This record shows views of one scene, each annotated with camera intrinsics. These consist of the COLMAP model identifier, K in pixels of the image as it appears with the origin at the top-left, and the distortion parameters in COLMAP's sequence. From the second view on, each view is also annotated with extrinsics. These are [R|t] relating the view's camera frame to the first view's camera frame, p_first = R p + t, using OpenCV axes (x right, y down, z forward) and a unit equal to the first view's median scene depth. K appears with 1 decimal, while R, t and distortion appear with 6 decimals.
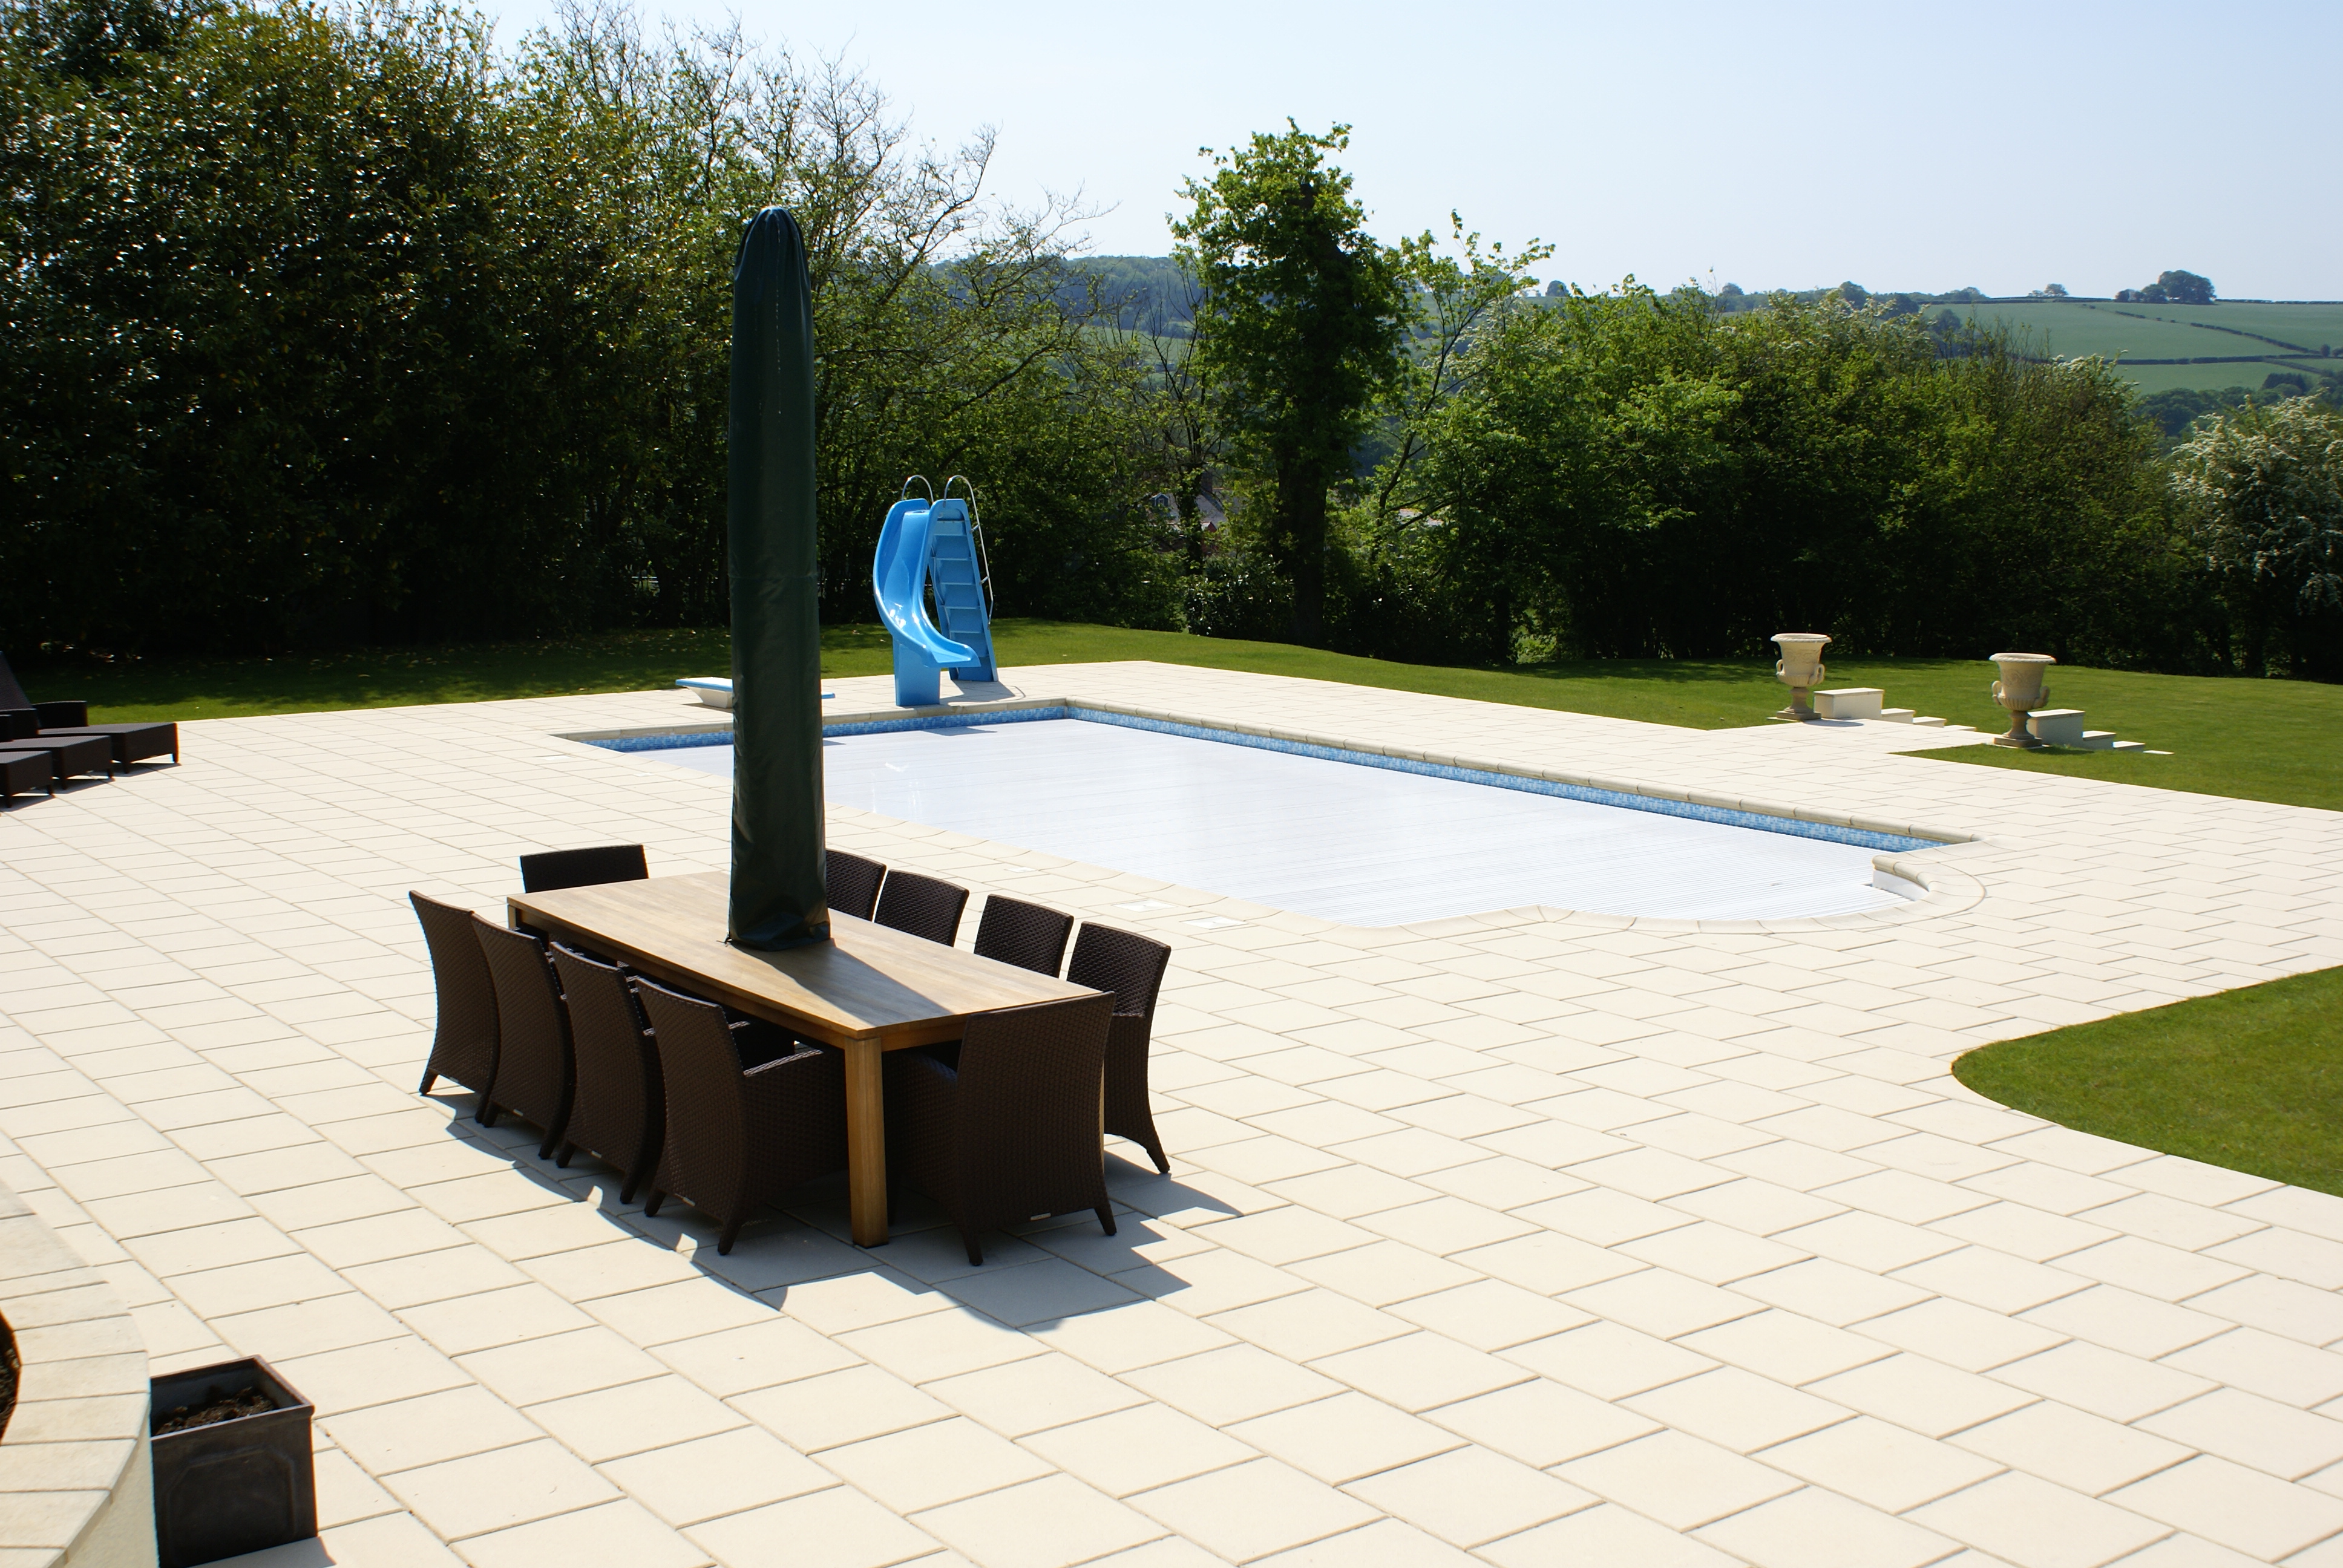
lens RADIAL K [[2726.7, 0, 1171.5], [0, 2726.7, 784.0], [0, 0, 1]] dist [-0.054876, -0.356433]
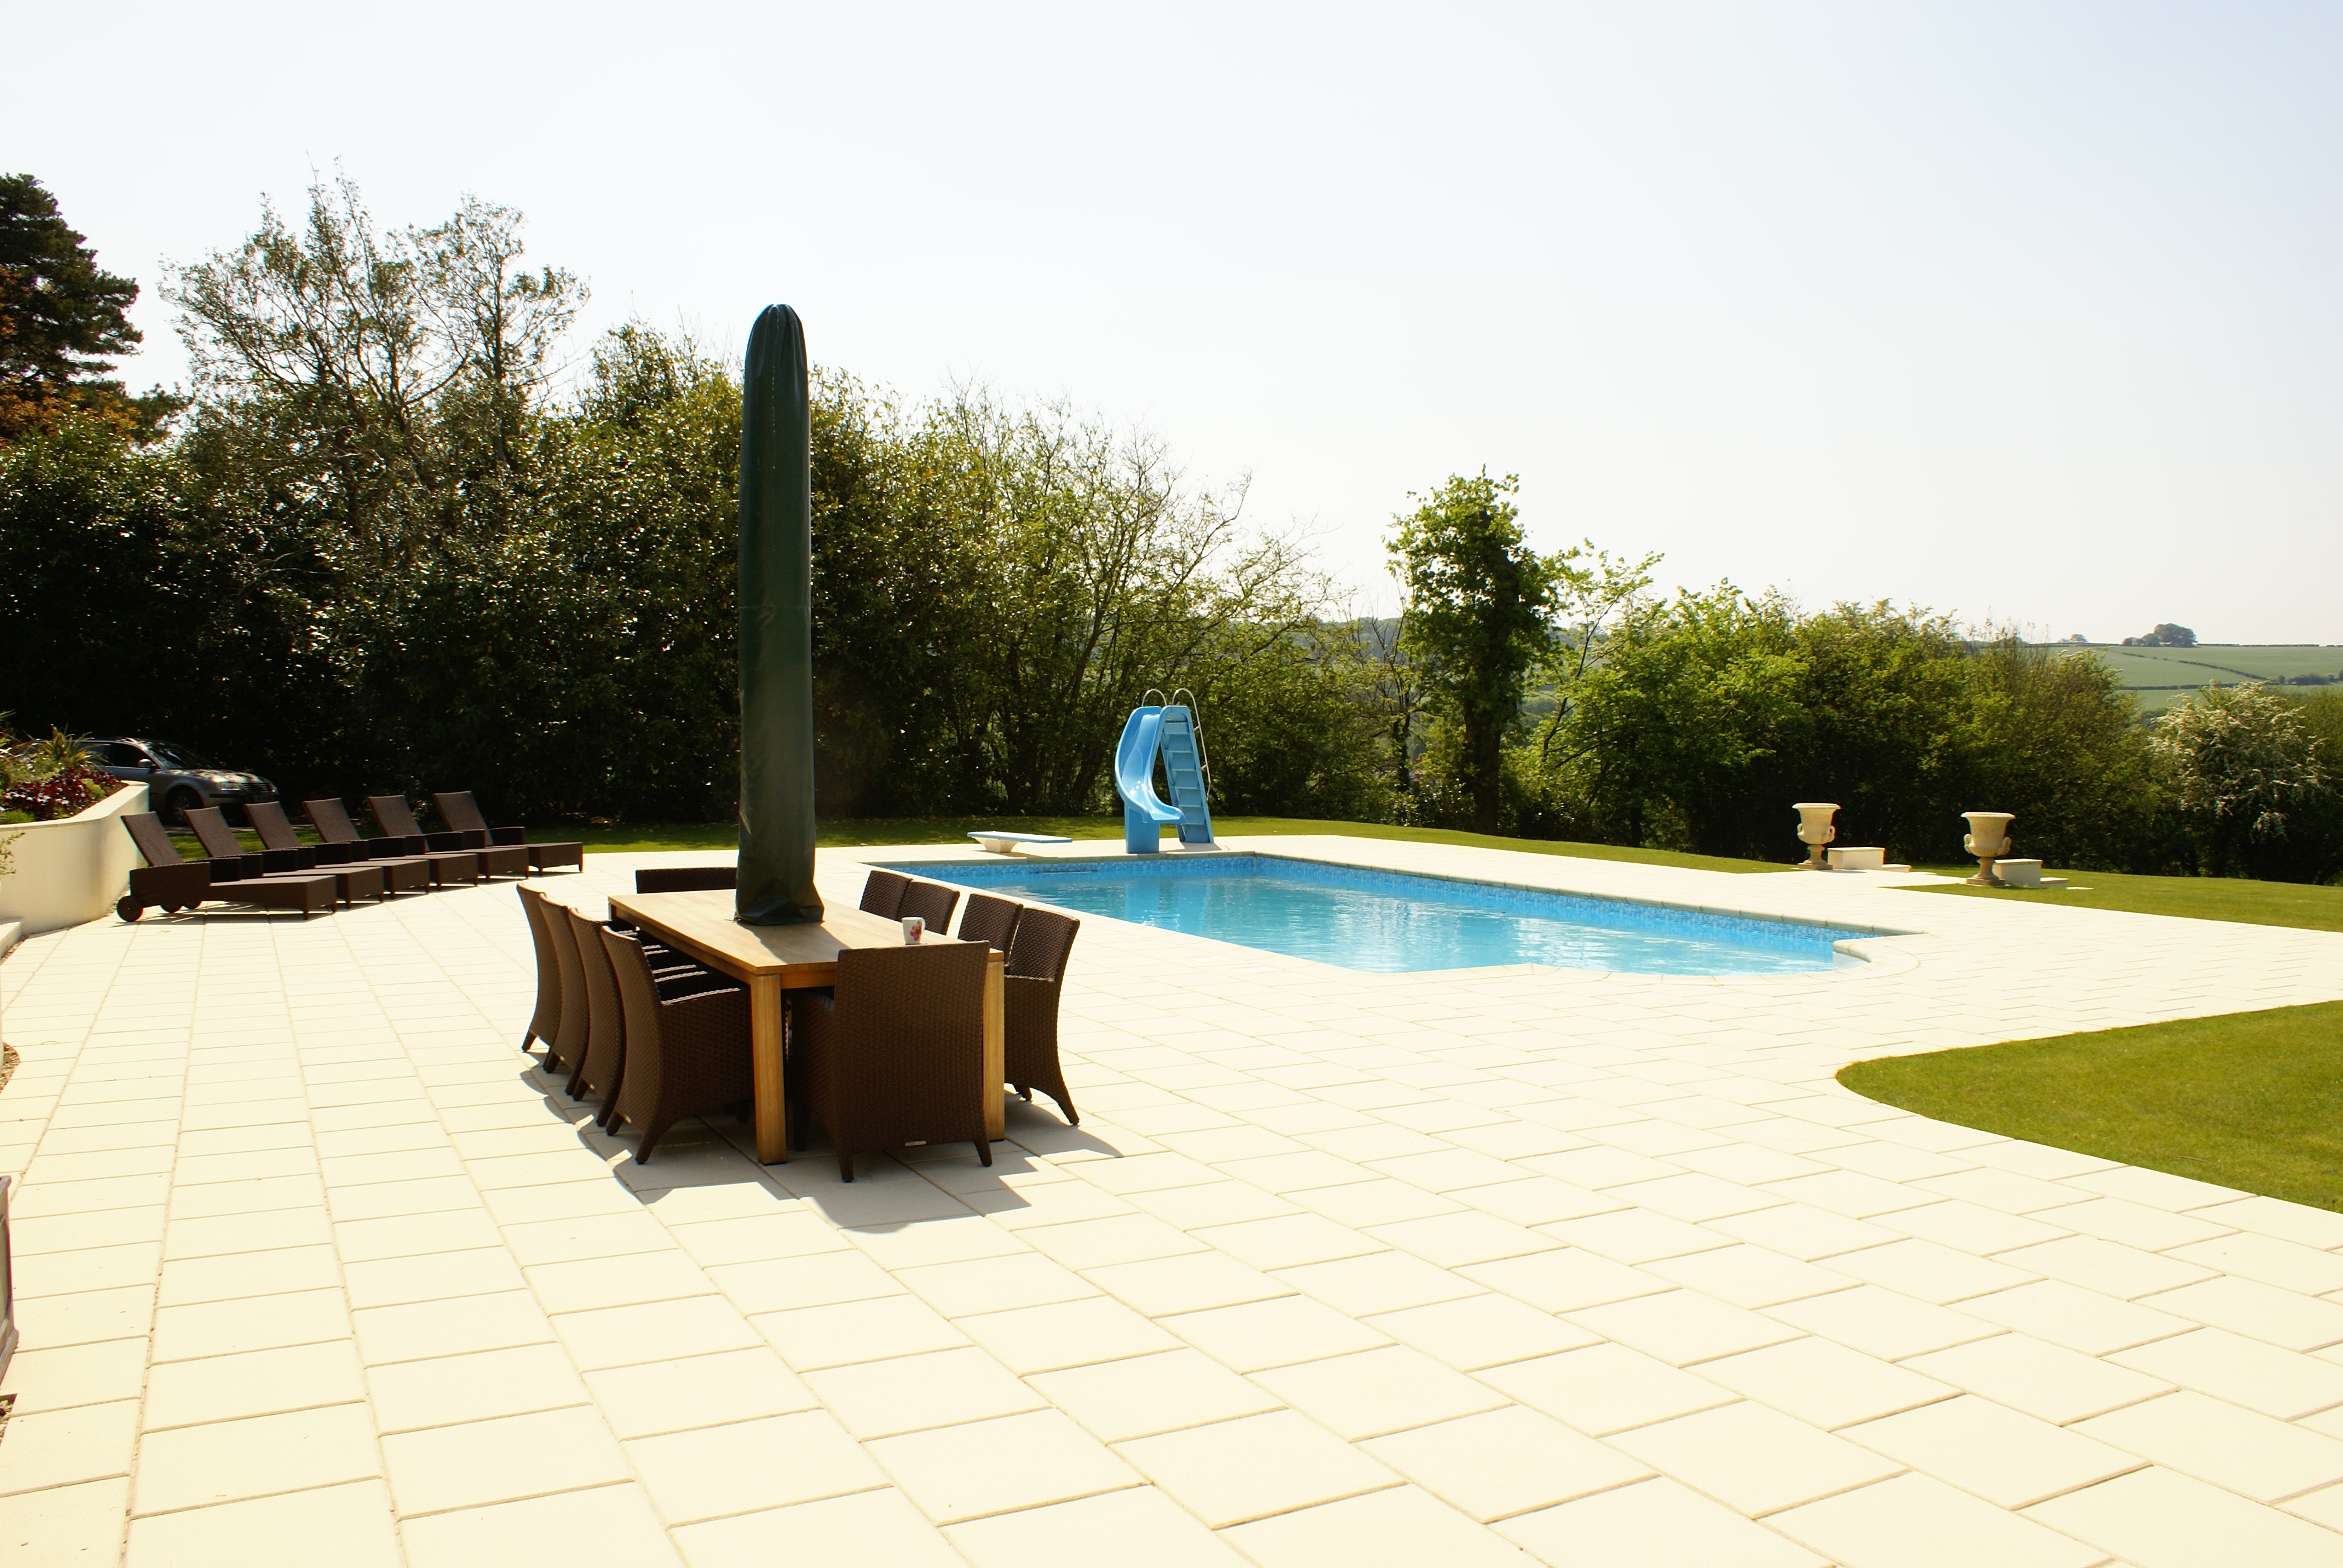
lens RADIAL K [[1875.3, 0, 1171.5], [0, 1875.3, 784.0], [0, 0, 1]] dist [-0.116148, 0.004297]
pose [[0.988843, 0.008150, -0.148740, 0.034614], [-0.023647, 0.994430, -0.102716, 0.018754], [0.147075, 0.105087, 0.983527, 0.054131]]
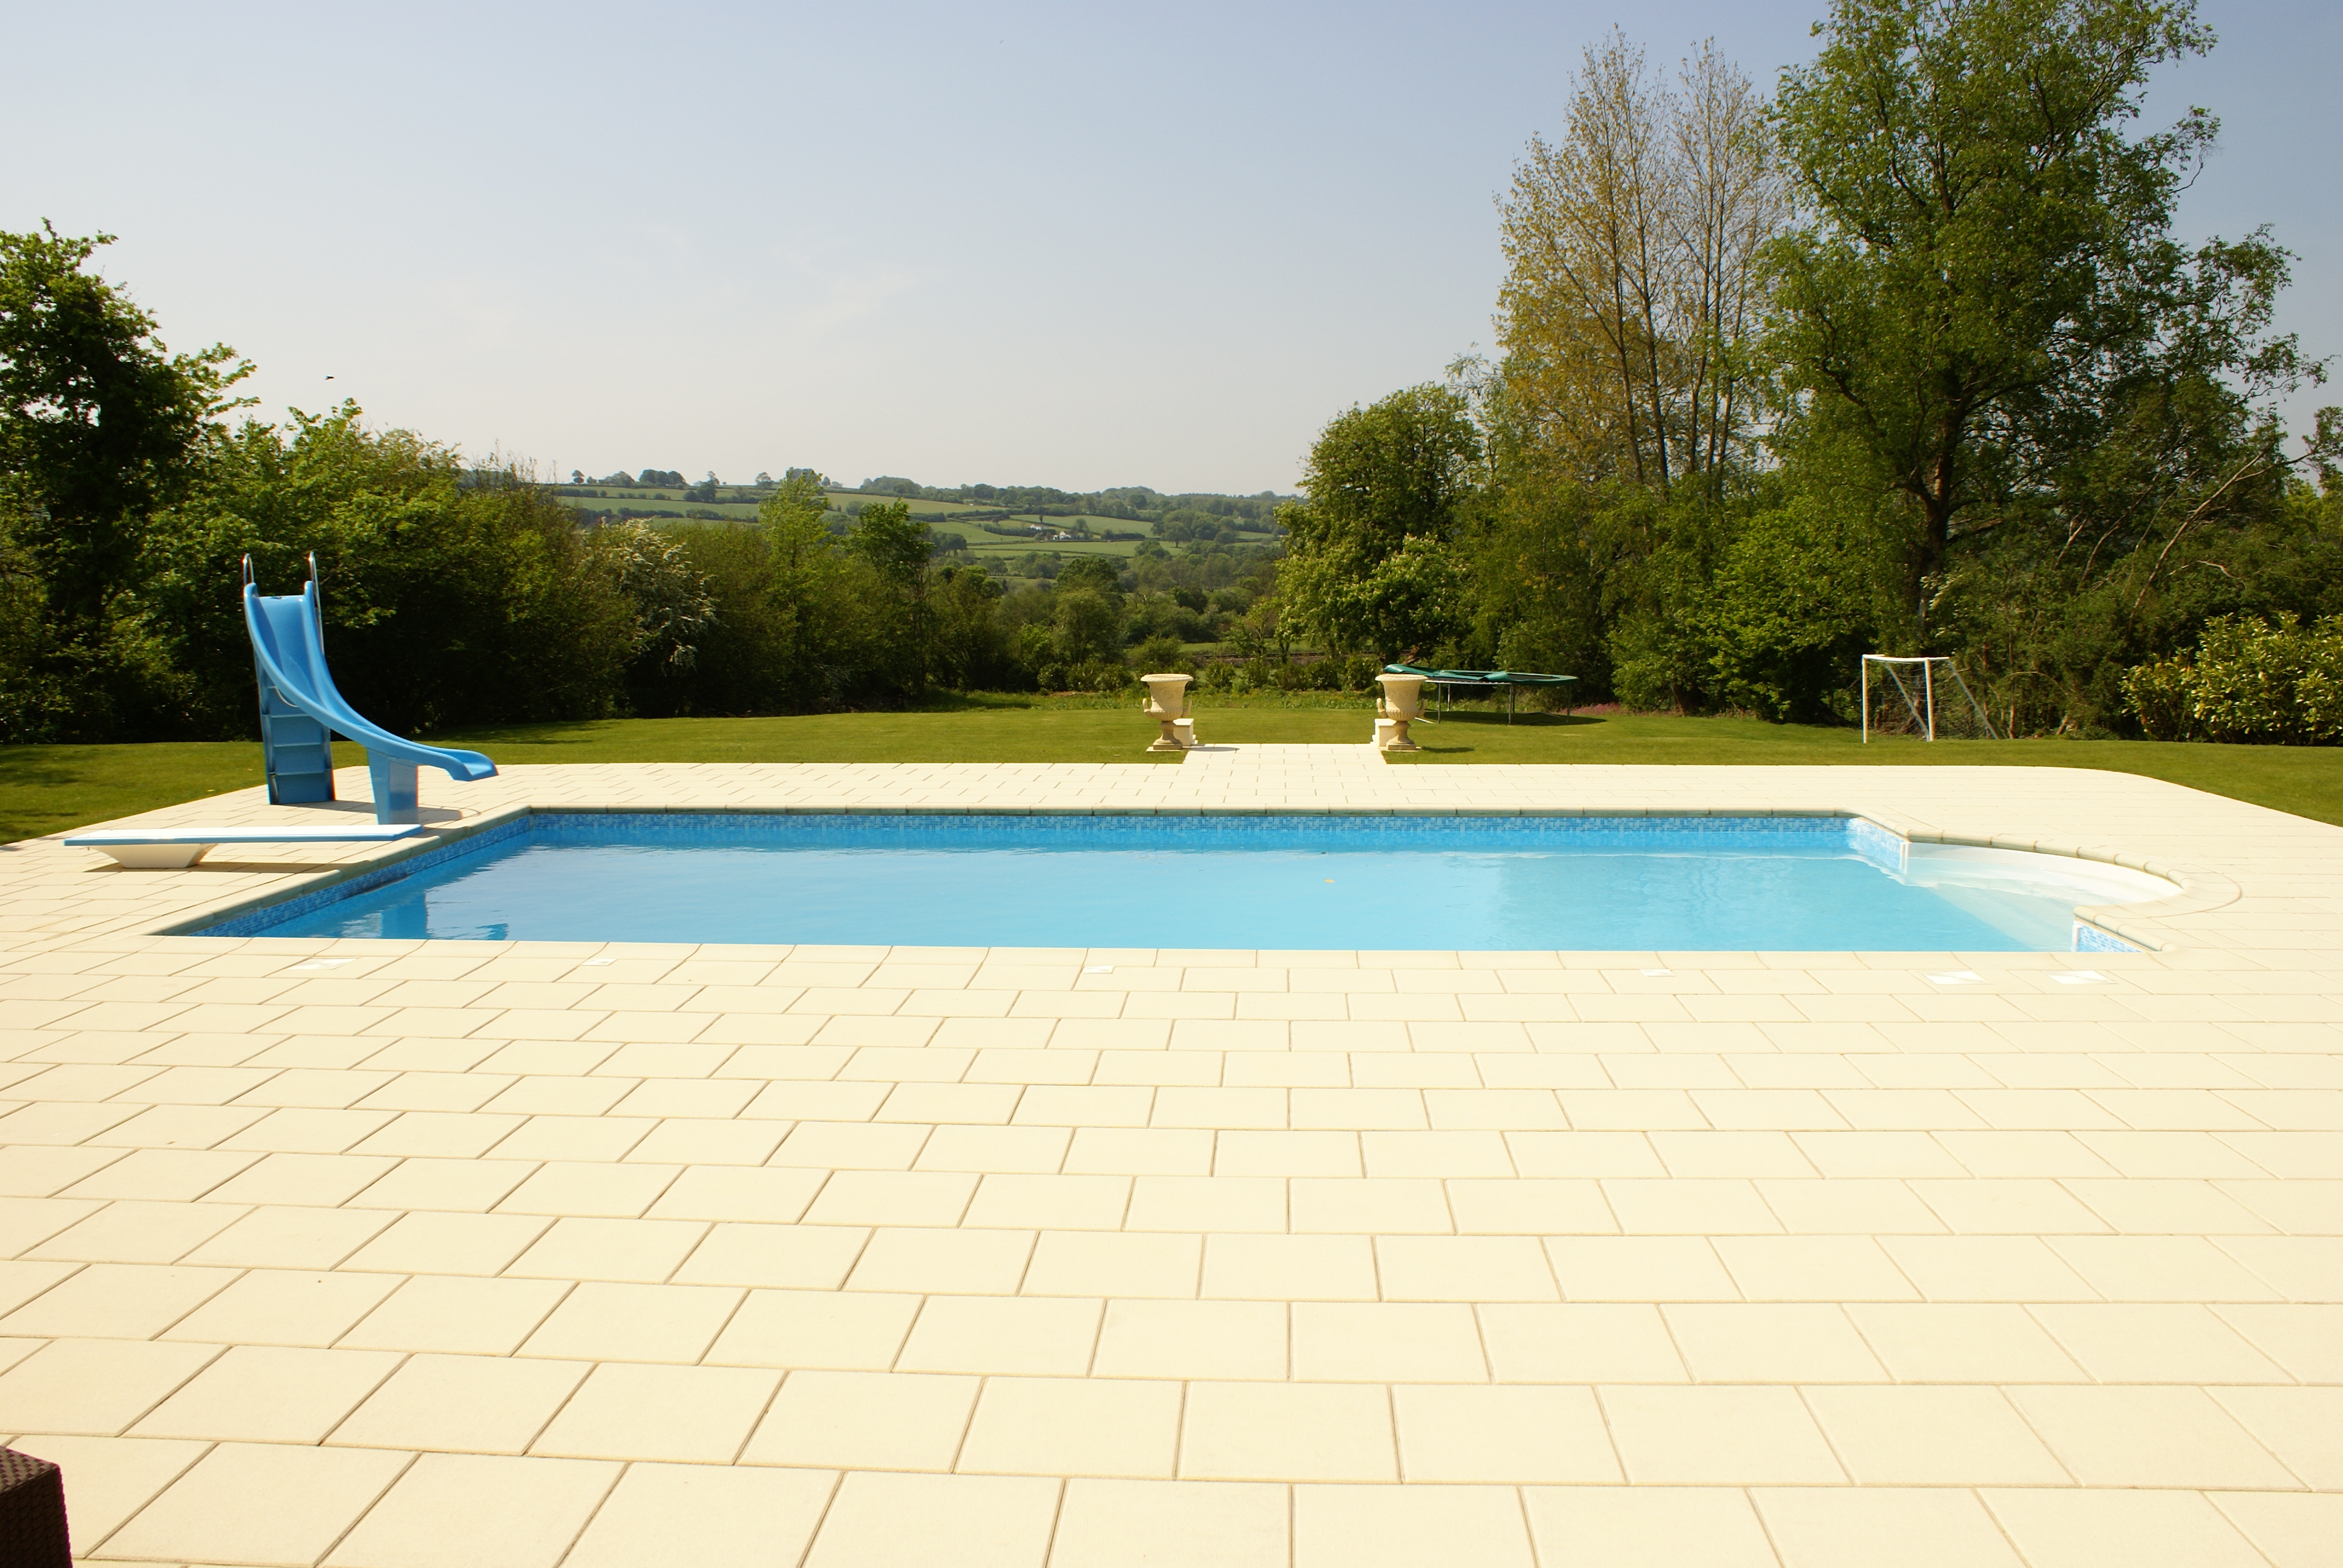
lens RADIAL K [[1875.3, 0, 1171.5], [0, 1875.3, 784.0], [0, 0, 1]] dist [-0.116148, 0.004297]
pose [[0.651161, -0.099182, 0.752431, -0.200232], [0.110978, 0.993211, 0.034879, -0.020889], [-0.750782, 0.060792, 0.657747, 0.282121]]
